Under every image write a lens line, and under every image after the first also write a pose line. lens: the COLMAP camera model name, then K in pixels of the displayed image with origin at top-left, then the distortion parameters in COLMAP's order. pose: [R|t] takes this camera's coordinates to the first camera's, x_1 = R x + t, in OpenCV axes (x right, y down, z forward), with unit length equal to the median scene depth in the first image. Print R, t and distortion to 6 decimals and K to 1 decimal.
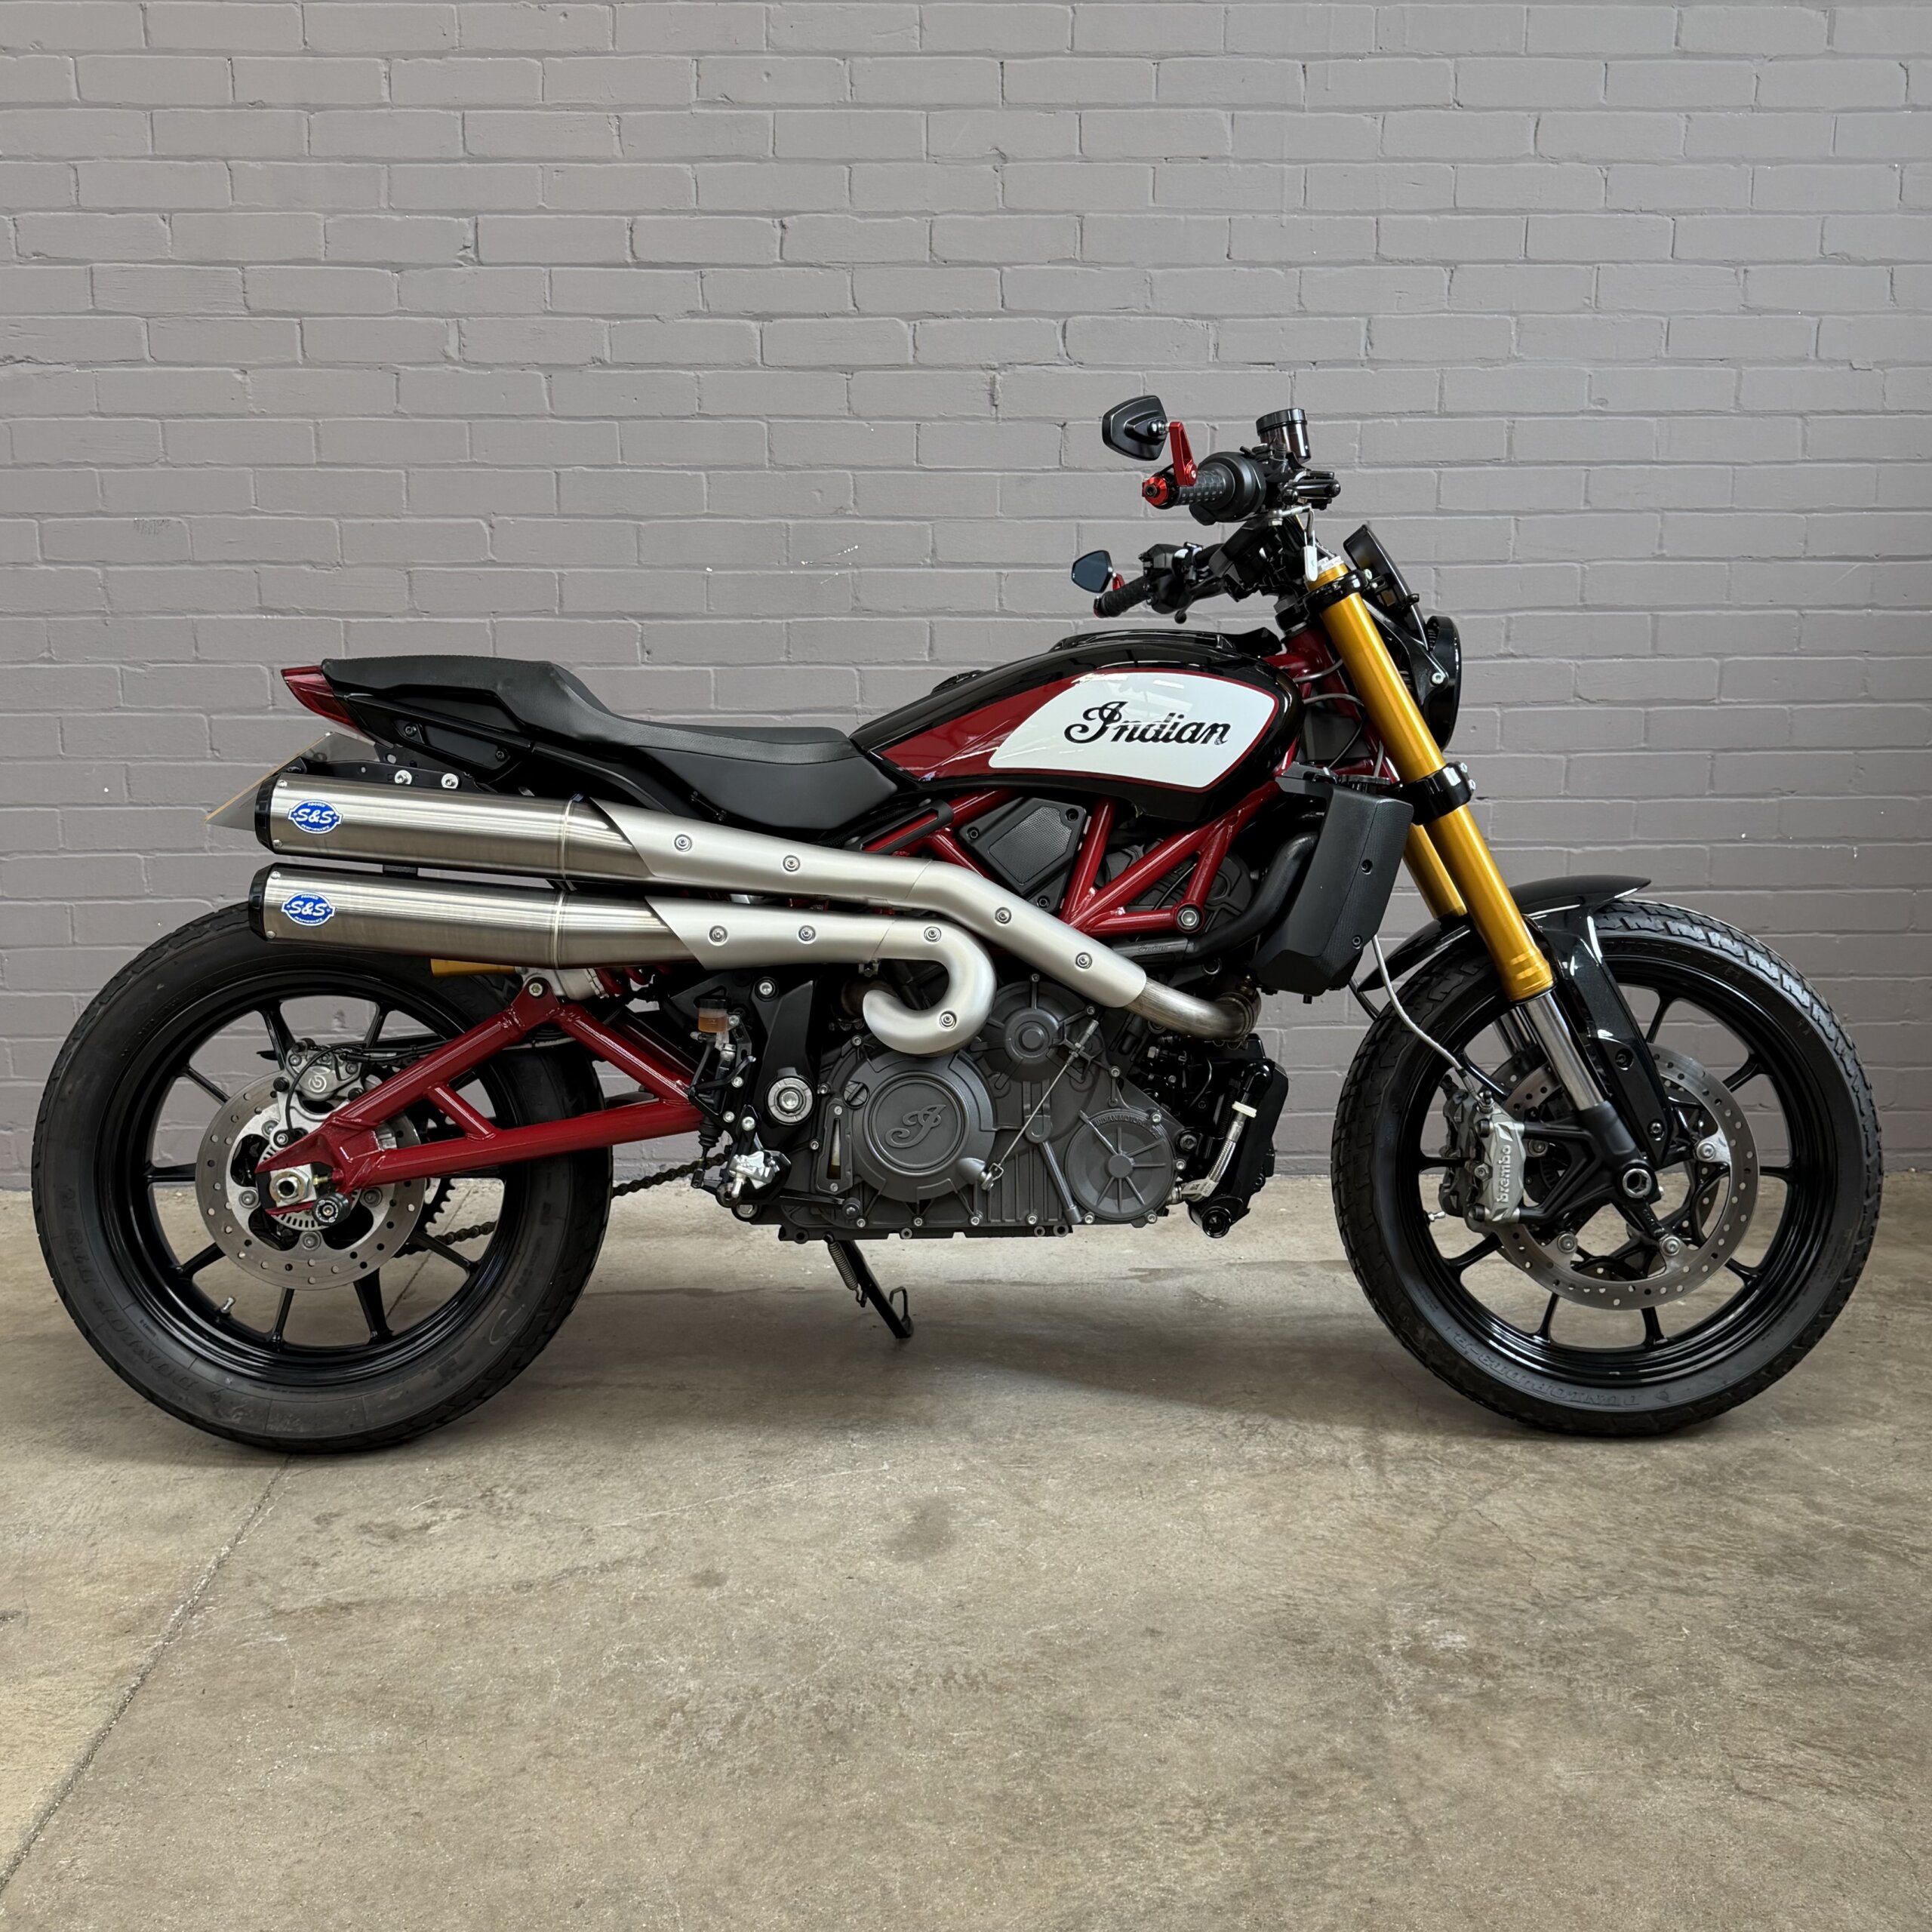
lens RADIAL K [[2183.8, 0, 983.8], [0, 2183.8, 973.9], [0, 0, 1]] dist [0.069736, 0.000000]
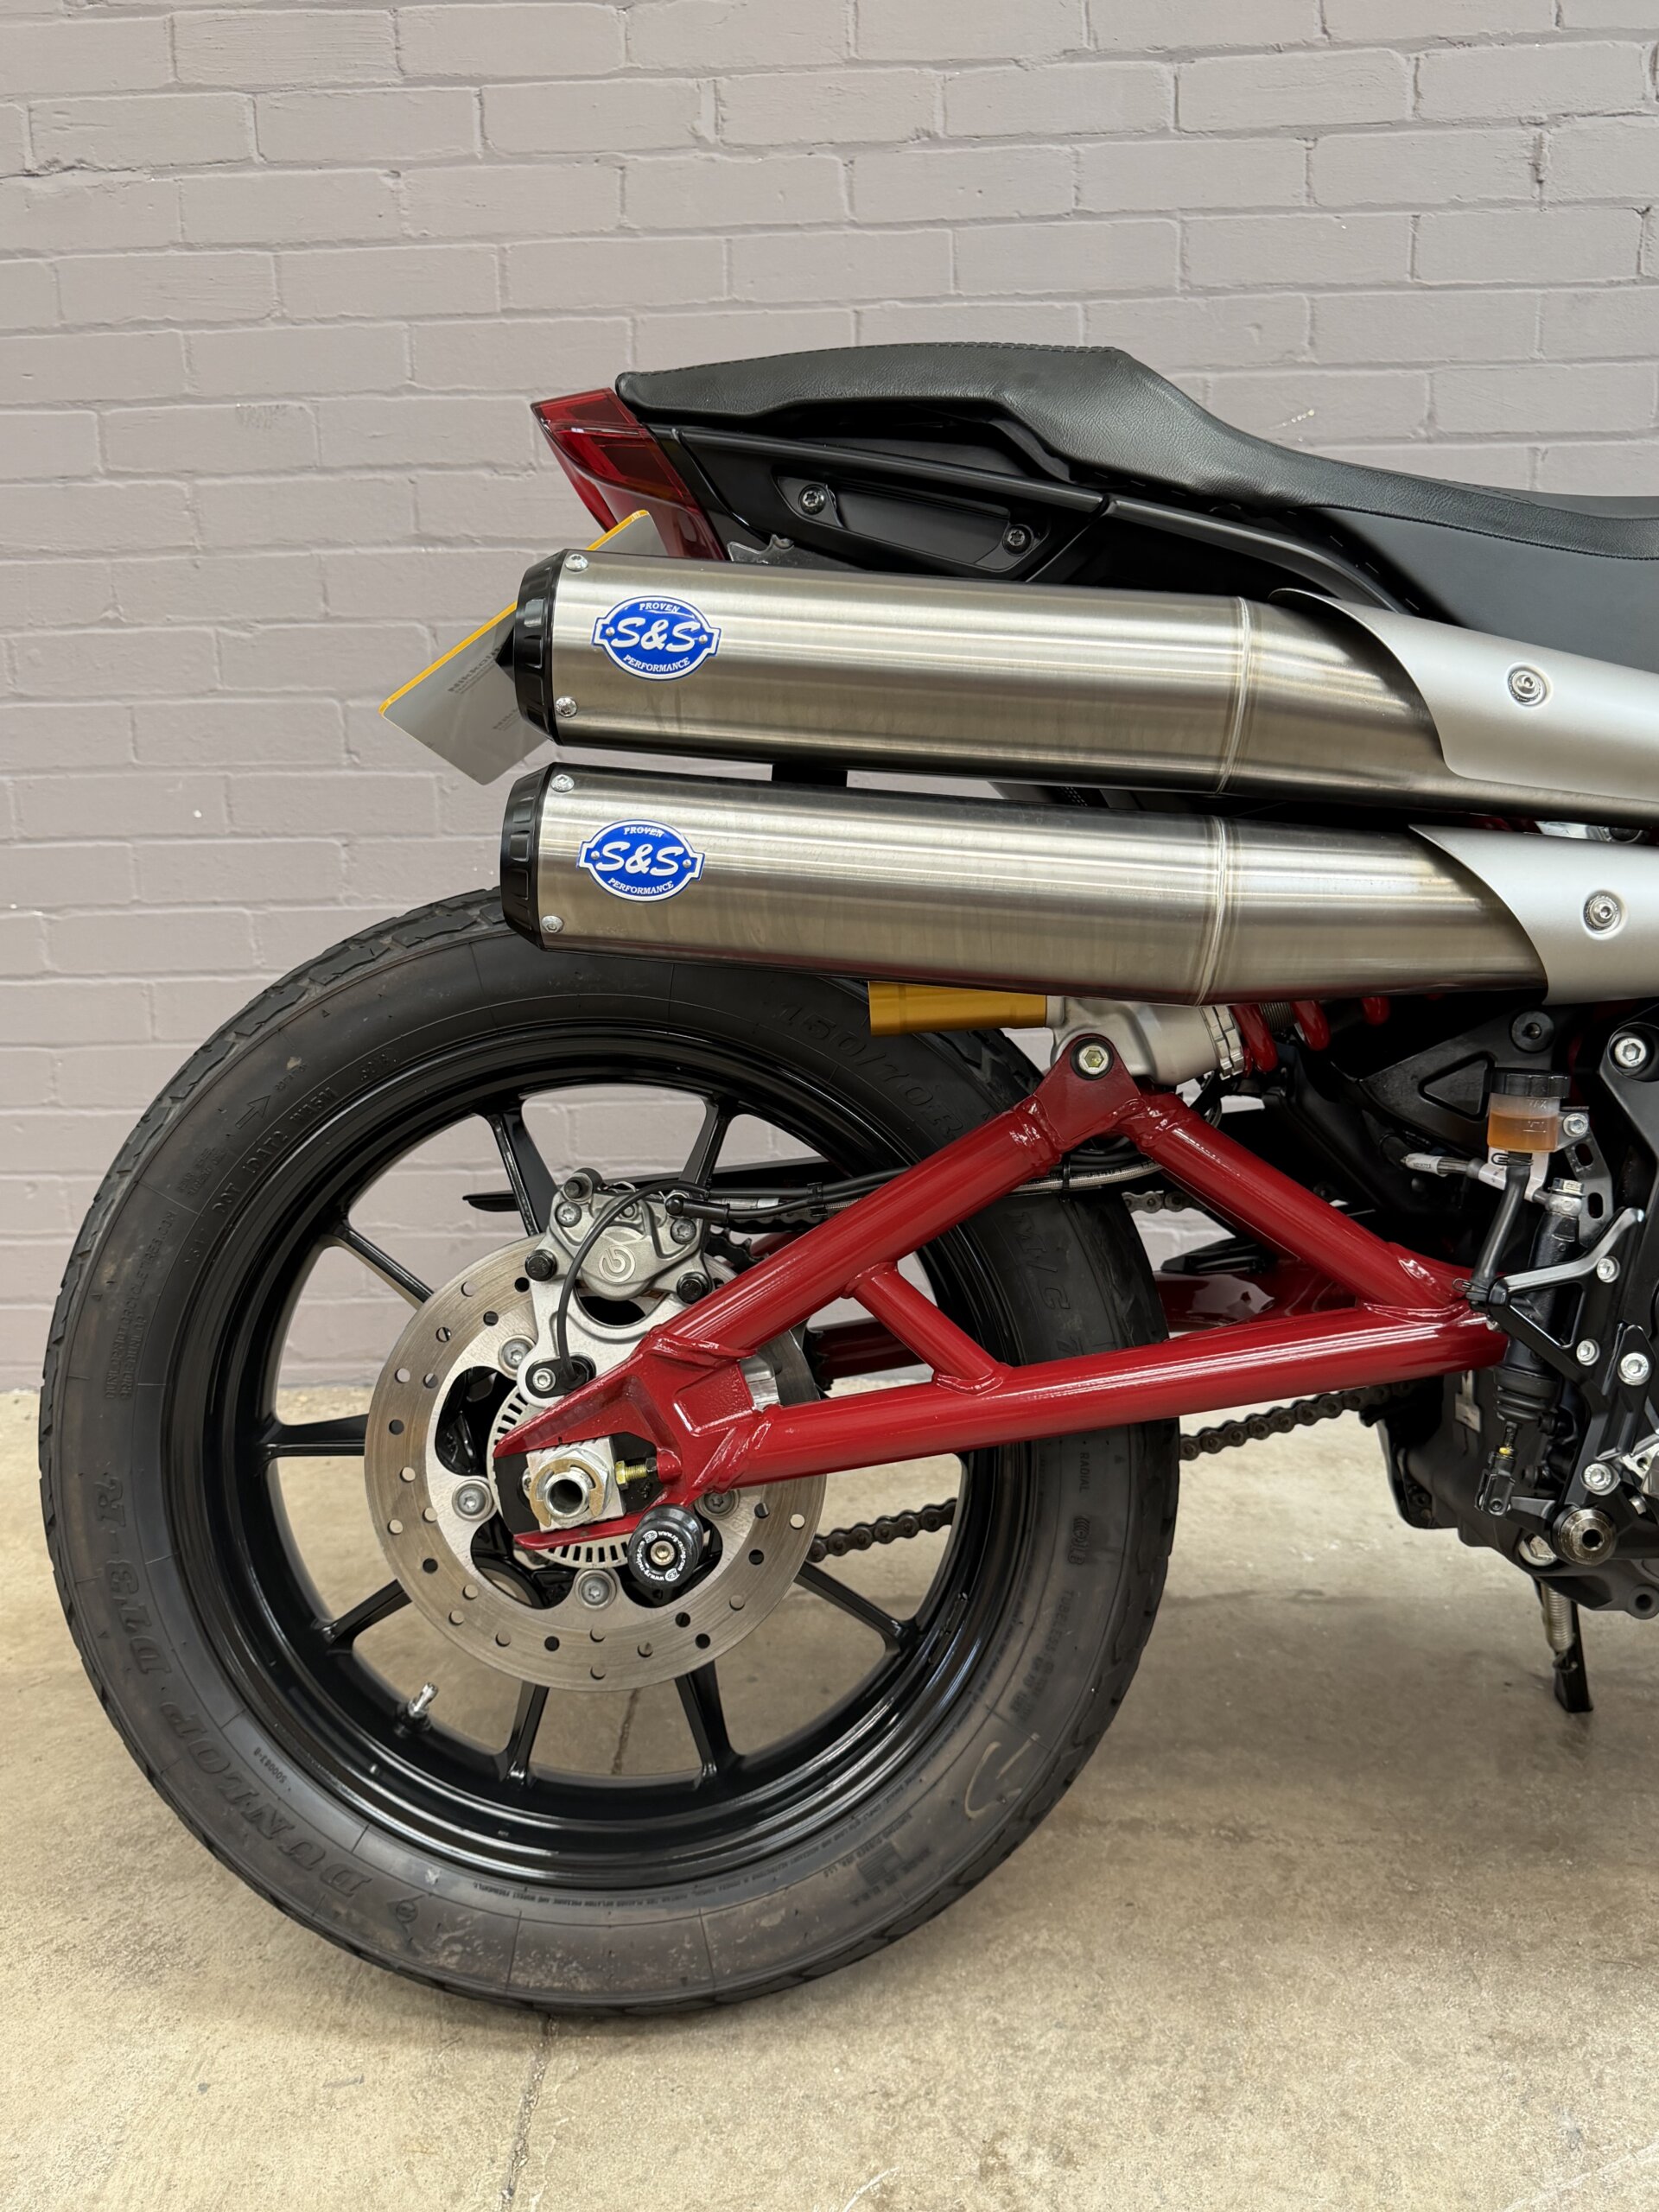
lens RADIAL K [[1873.1, 0, 813.5], [0, 1873.1, 1102.1], [0, 0, 1]] dist [0.046114, -0.077769]
pose [[0.997694, -0.005594, -0.067644, -0.172867], [0.004911, 0.999935, -0.010254, 0.014208], [0.067697, 0.009898, 0.997657, 0.444854]]
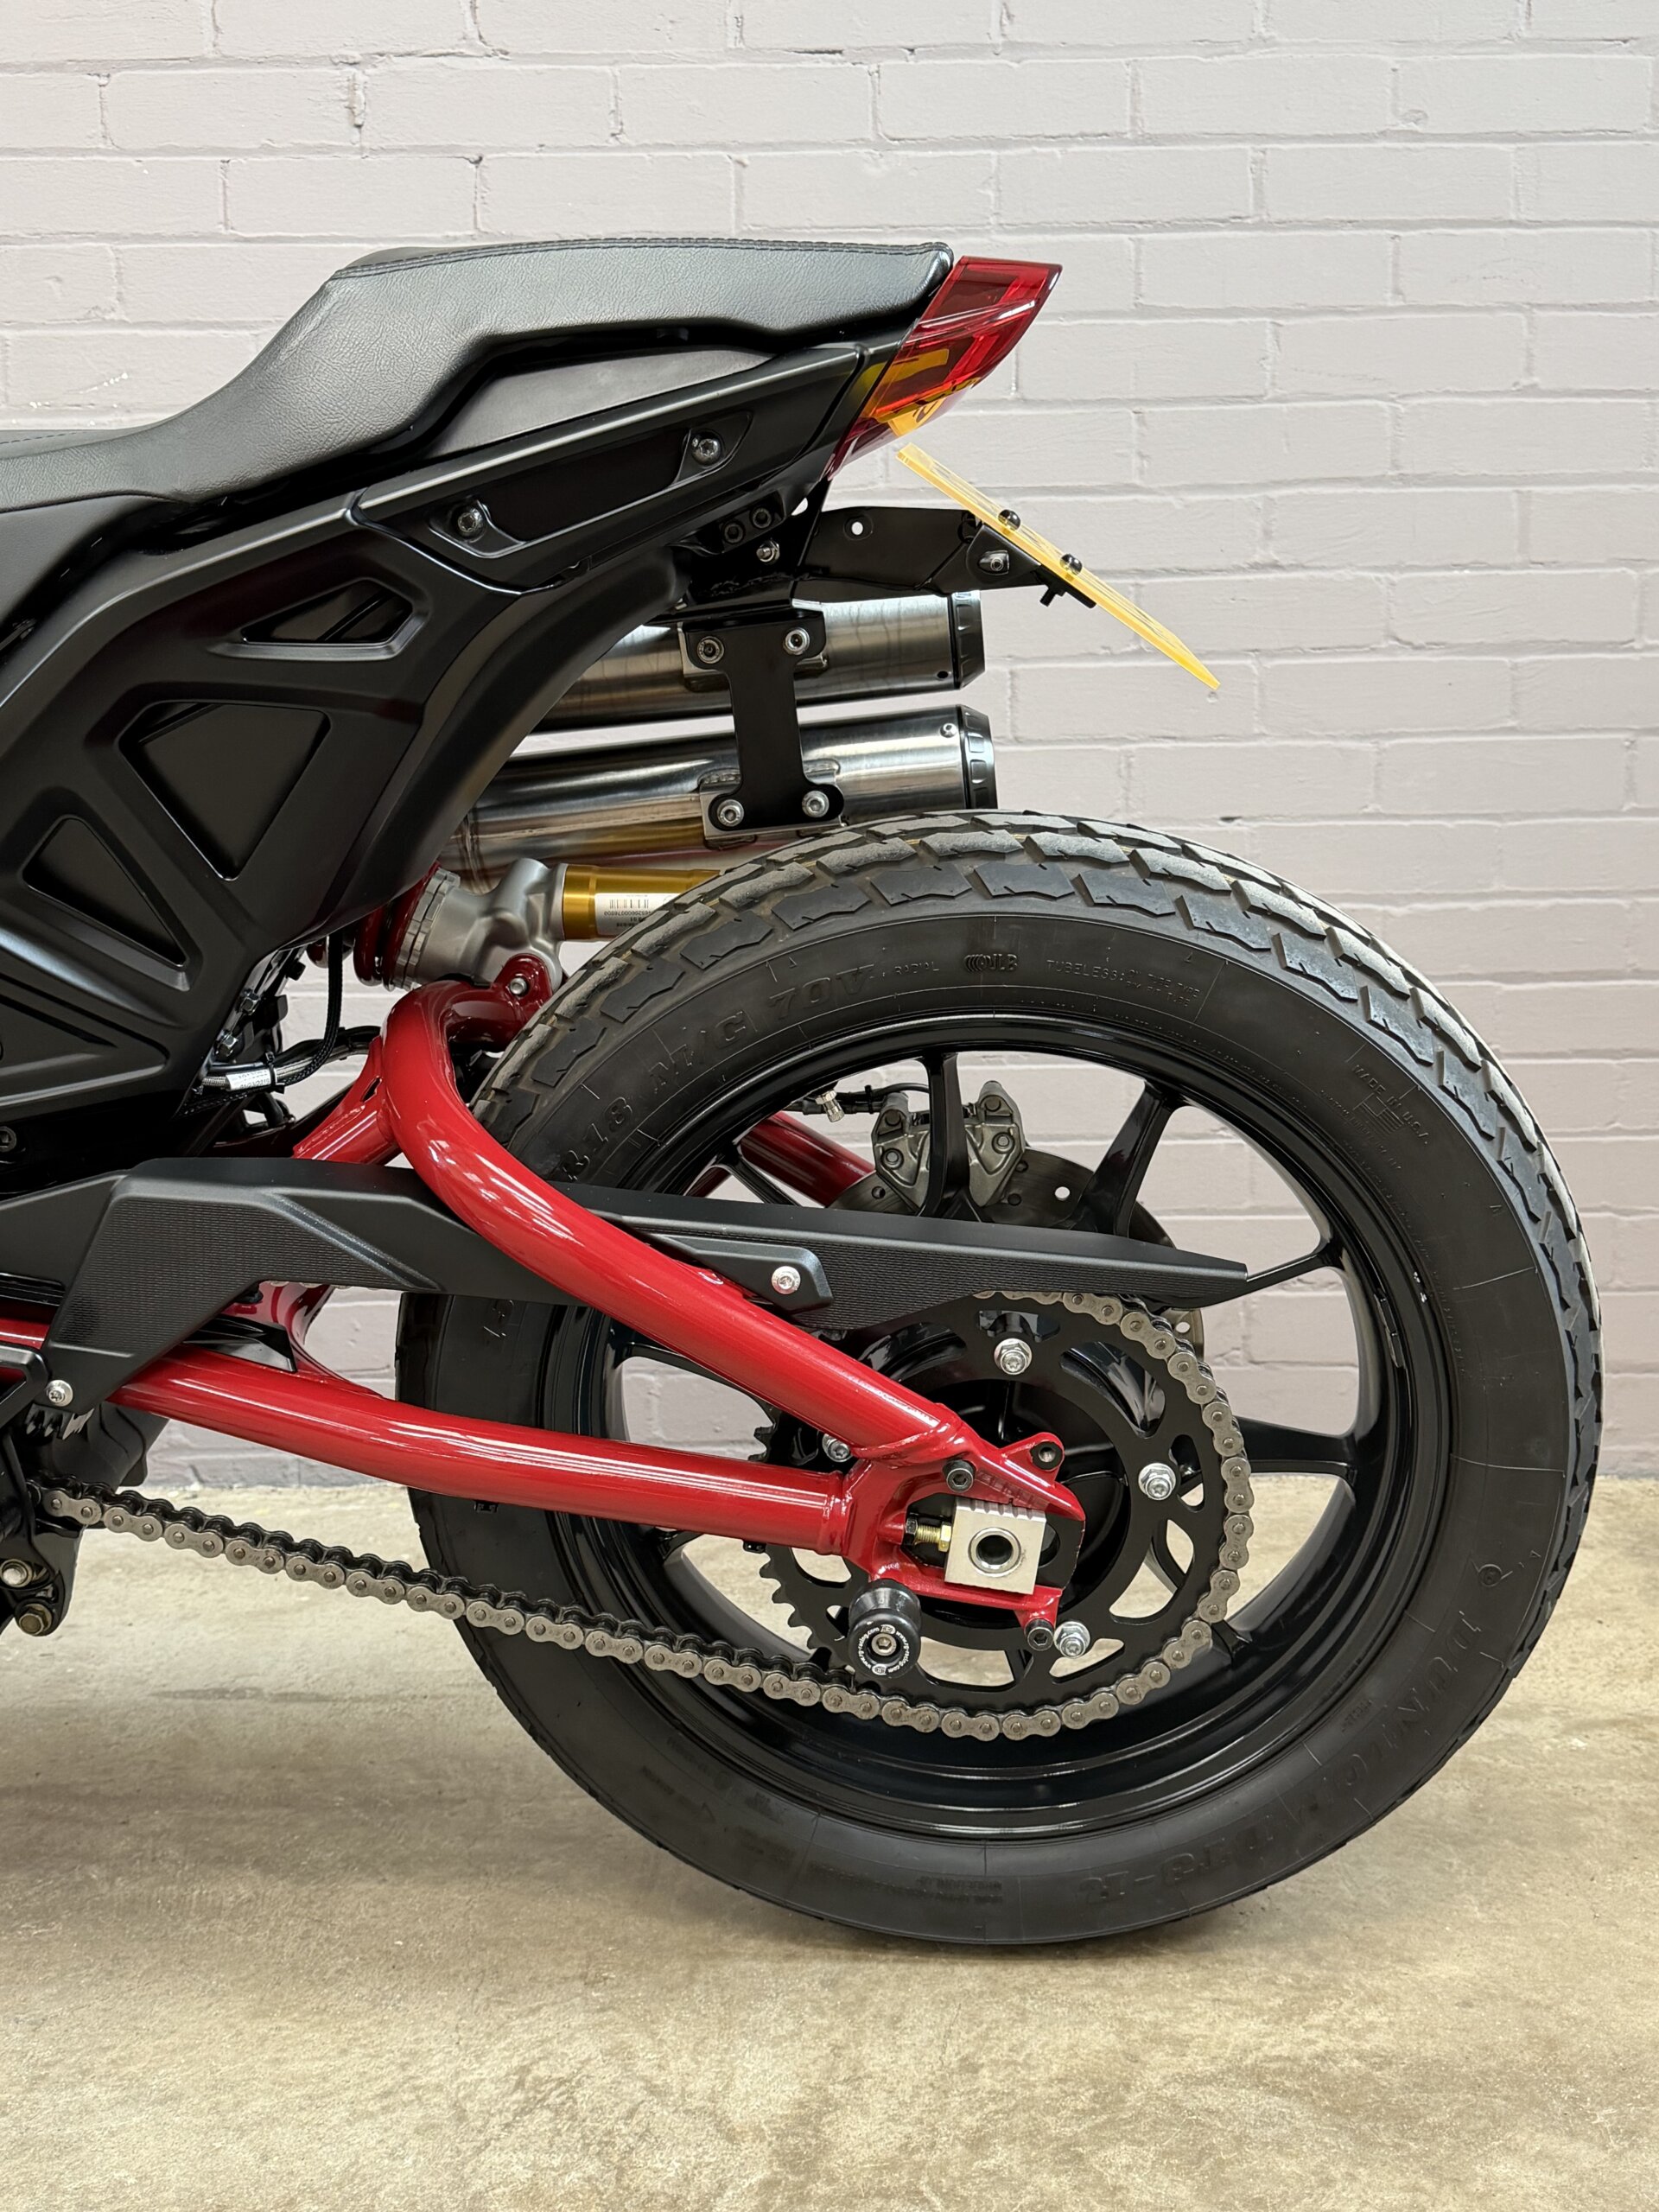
lens RADIAL K [[2261.1, 0, 857.7], [0, 2261.1, 1110.3], [0, 0, 1]] dist [0.003489, 0.000000]
pose [[0.999456, -0.002808, -0.032856, 0.156877], [0.000604, 0.997761, -0.066875, 0.037859], [0.032970, 0.066819, 0.997220, 0.436226]]
